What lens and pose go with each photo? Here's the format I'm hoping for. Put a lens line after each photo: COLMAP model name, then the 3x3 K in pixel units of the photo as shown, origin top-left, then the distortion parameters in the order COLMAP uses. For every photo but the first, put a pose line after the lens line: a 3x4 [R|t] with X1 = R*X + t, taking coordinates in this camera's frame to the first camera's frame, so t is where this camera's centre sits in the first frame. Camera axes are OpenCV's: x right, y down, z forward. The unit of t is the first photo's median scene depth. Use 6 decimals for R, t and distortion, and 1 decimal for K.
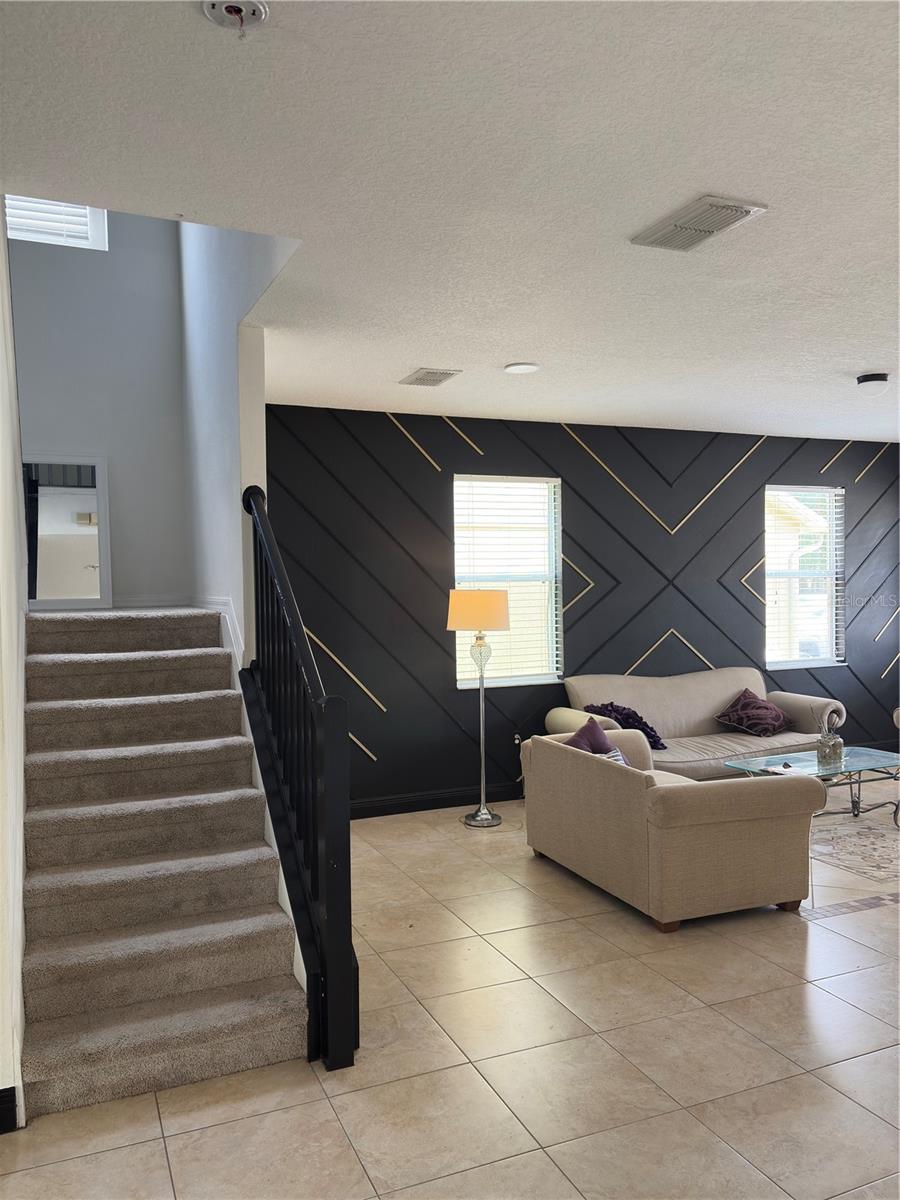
lens RADIAL K [[906.7, 0, 454.9], [0, 906.7, 603.2], [0, 0, 1]] dist [0.050287, -0.053684]
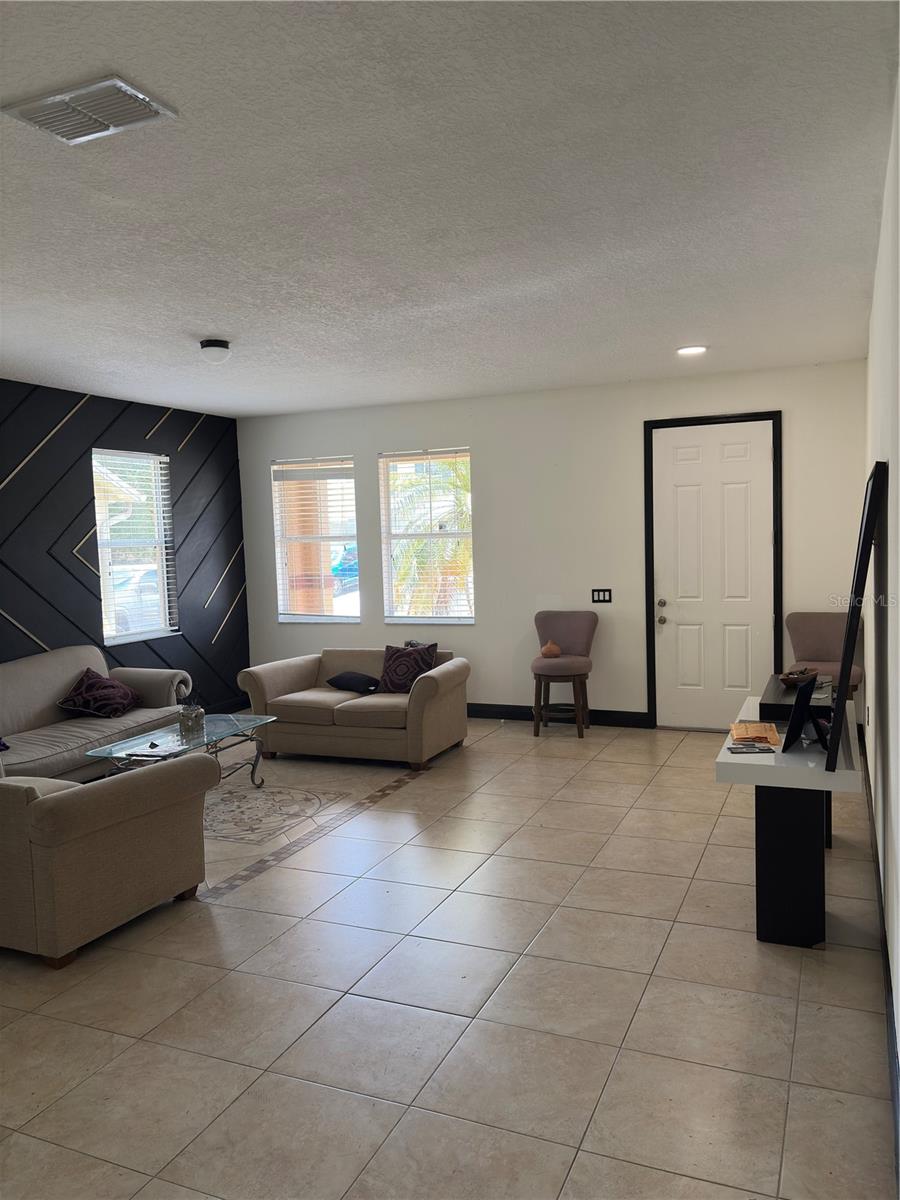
lens RADIAL K [[906.7, 0, 454.9], [0, 906.7, 603.2], [0, 0, 1]] dist [0.050287, -0.053684]
pose [[0.730954, -0.056214, 0.680107, -0.047866], [0.034521, 0.998371, 0.045418, -0.001413], [-0.681553, -0.009721, 0.731704, 0.108065]]
